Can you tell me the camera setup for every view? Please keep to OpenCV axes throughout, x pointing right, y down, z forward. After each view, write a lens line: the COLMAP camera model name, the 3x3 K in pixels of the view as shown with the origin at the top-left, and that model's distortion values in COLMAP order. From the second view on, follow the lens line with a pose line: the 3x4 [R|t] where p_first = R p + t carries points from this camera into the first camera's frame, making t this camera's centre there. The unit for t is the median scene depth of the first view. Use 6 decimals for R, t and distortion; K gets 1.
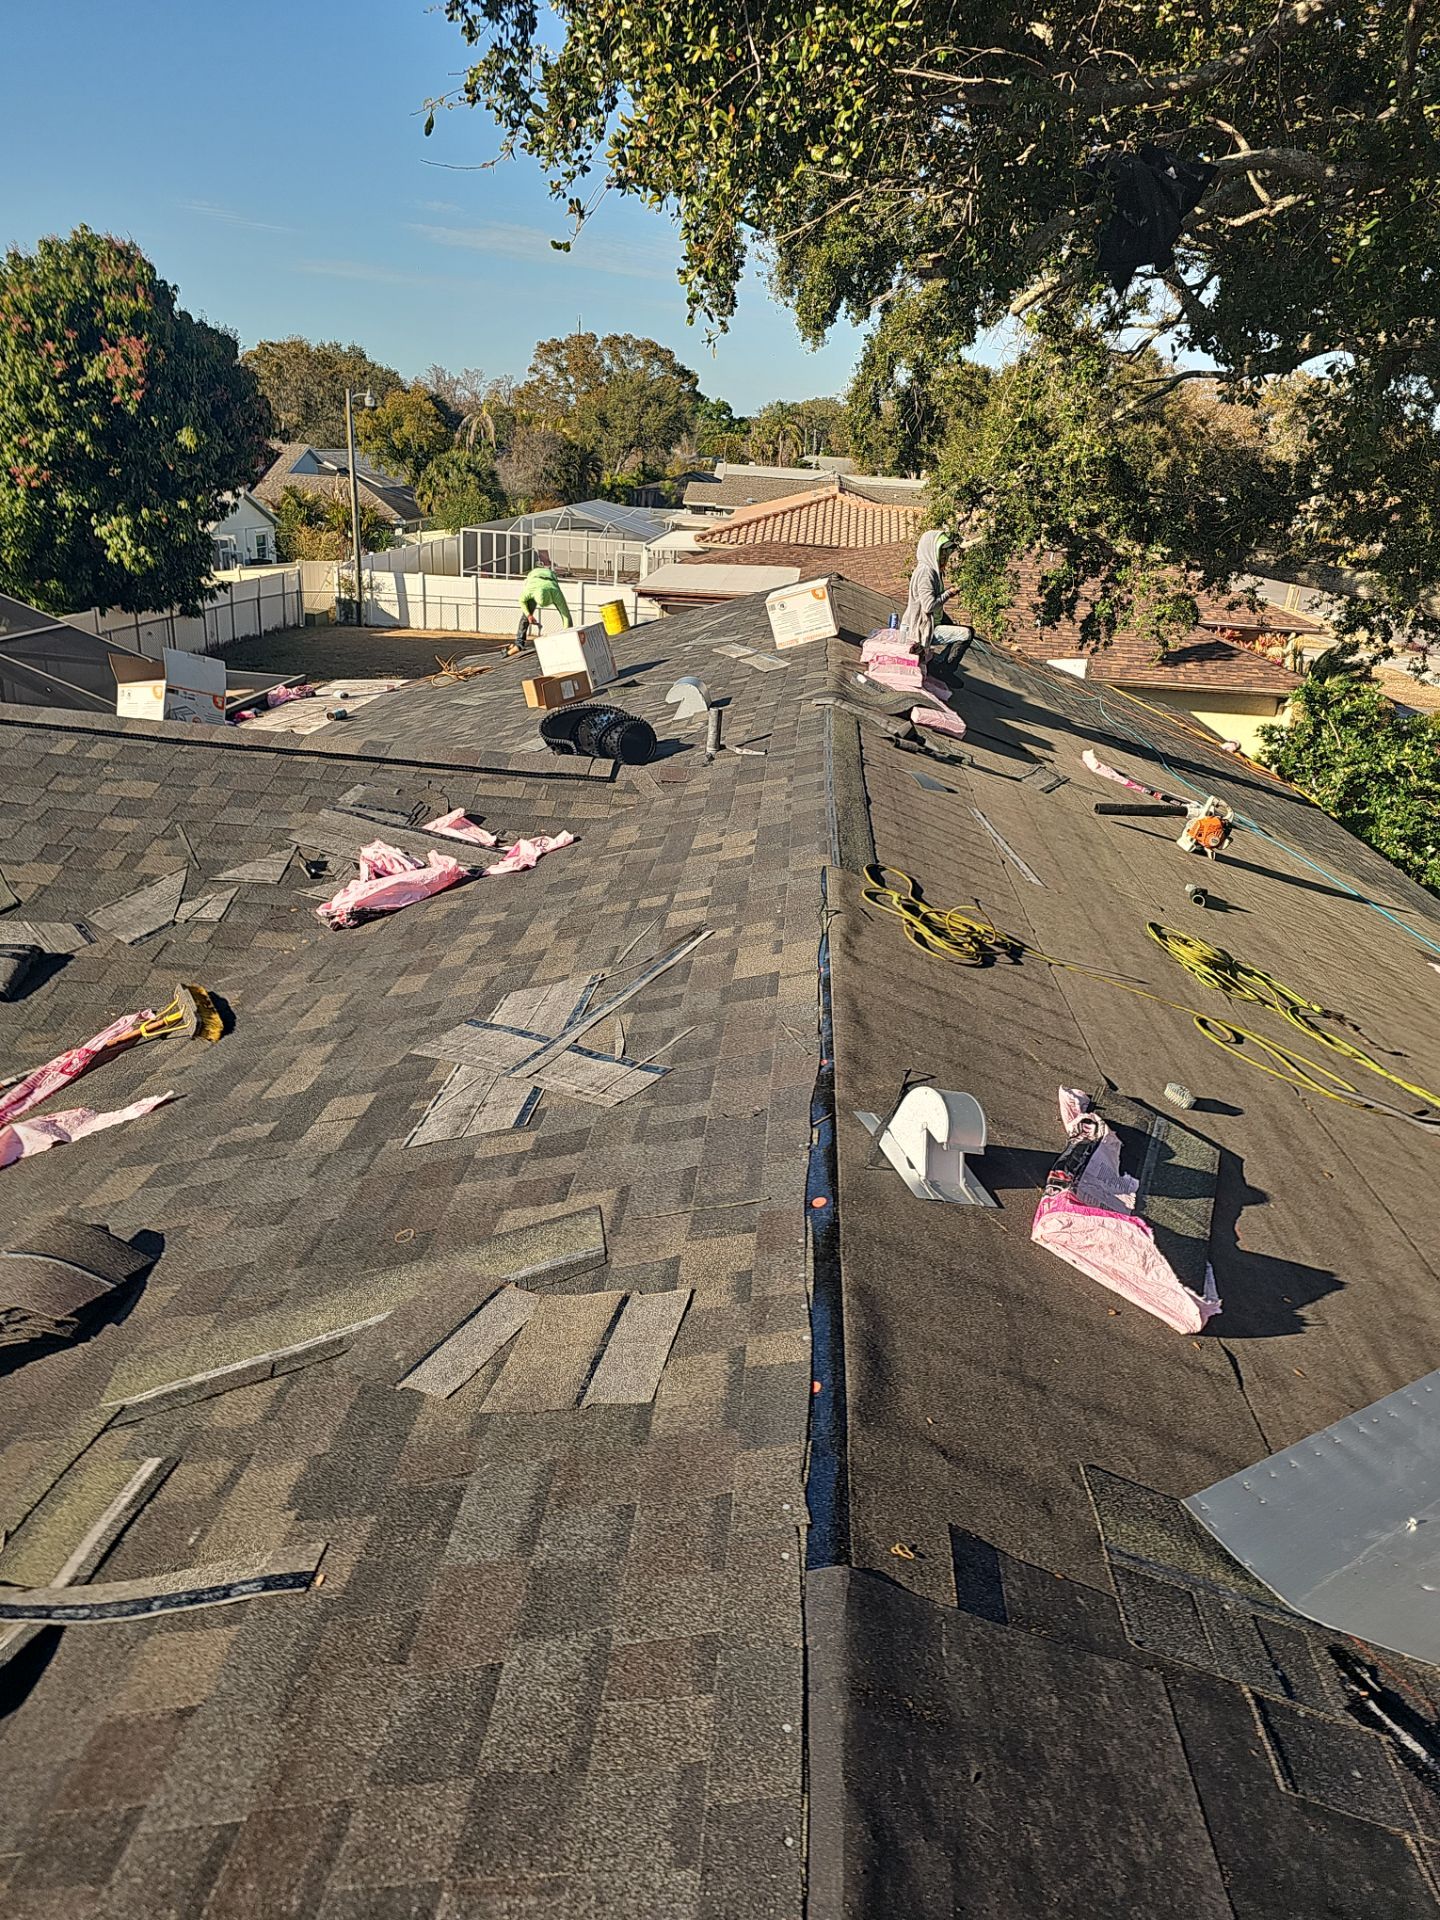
lens RADIAL K [[1335.9, 0, 720.0], [0, 1335.9, 960.0], [0, 0, 1]] dist [0.001276, -0.002509]
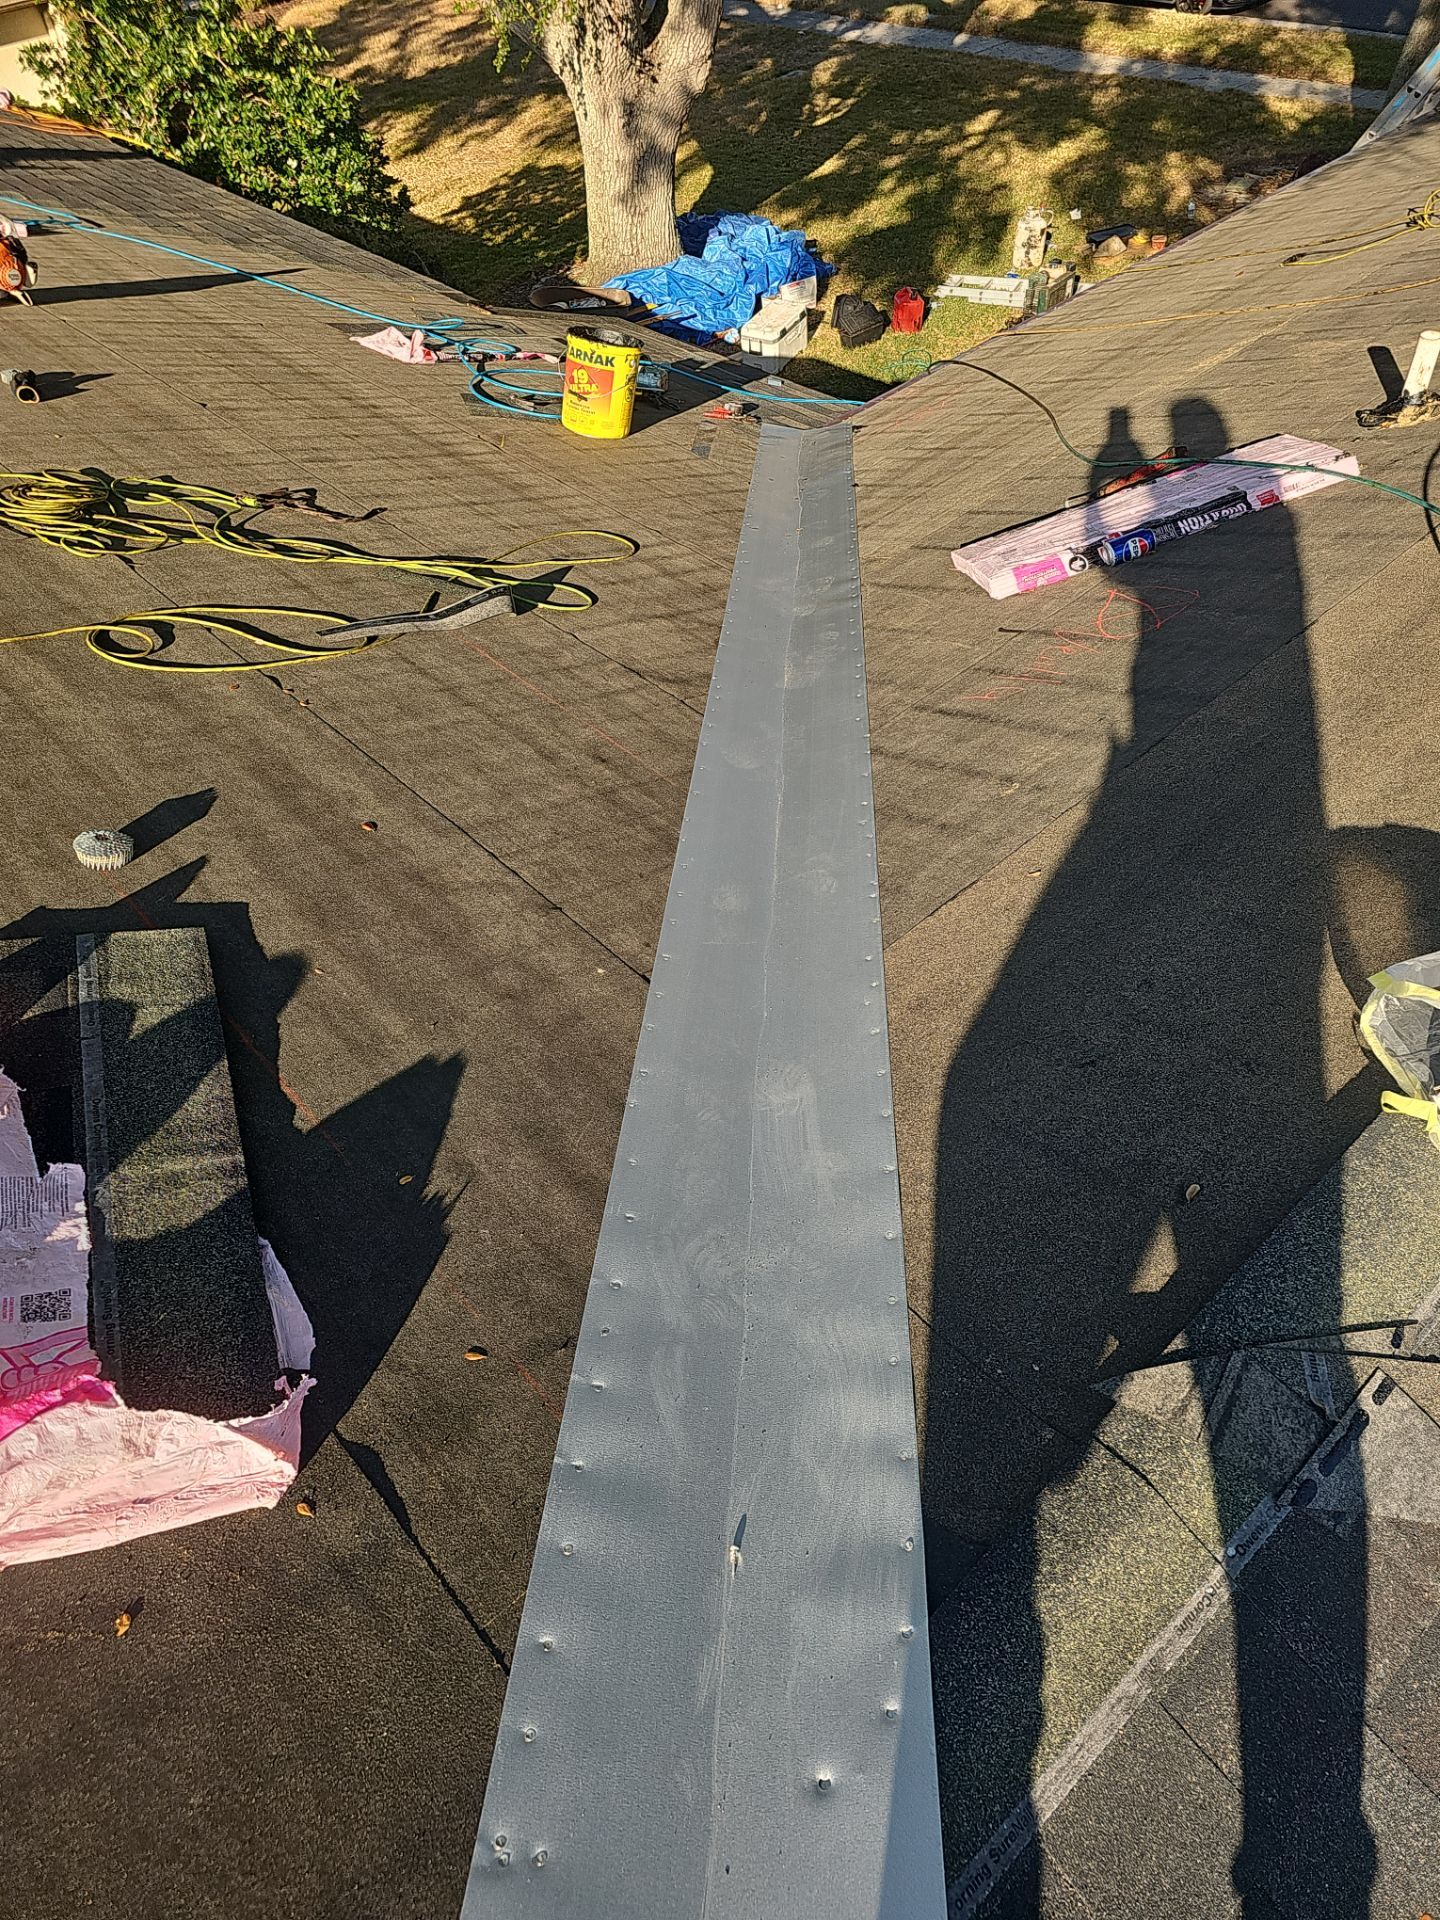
lens RADIAL K [[1335.9, 0, 720.0], [0, 1335.9, 960.0], [0, 0, 1]] dist [0.001276, -0.002509]
pose [[0.691951, -0.588079, 0.418767, 0.151684], [0.360244, 0.783935, 0.505638, -0.036237], [-0.625642, -0.199018, 0.754297, 0.219015]]
